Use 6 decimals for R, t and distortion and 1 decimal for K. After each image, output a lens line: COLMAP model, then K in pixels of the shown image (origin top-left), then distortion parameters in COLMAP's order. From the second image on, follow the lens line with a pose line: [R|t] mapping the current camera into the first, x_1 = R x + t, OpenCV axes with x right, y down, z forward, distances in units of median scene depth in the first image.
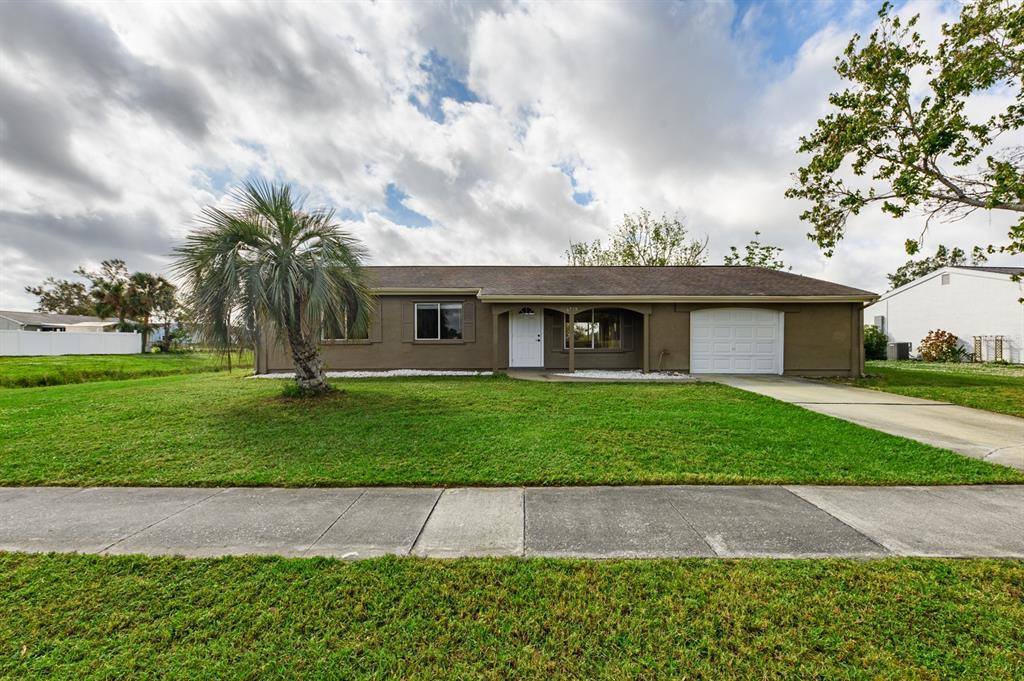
lens RADIAL K [[388.6, 0, 511.6], [0, 388.6, 333.5], [0, 0, 1]] dist [-0.012916, -0.000147]
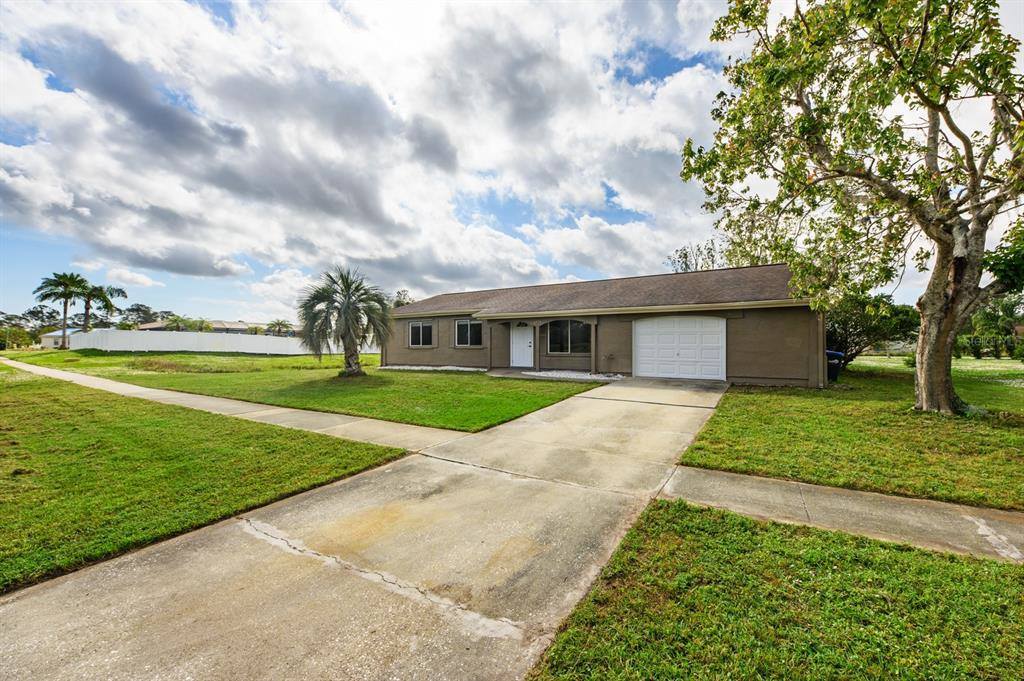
lens RADIAL K [[410.6, 0, 512.5], [0, 410.6, 342.6], [0, 0, 1]] dist [0.012662, -0.001351]
pose [[0.858452, -0.002148, -0.512889, 0.767081], [0.008878, 0.999904, 0.010671, -0.009503], [0.512817, -0.013714, 0.858389, -0.188716]]
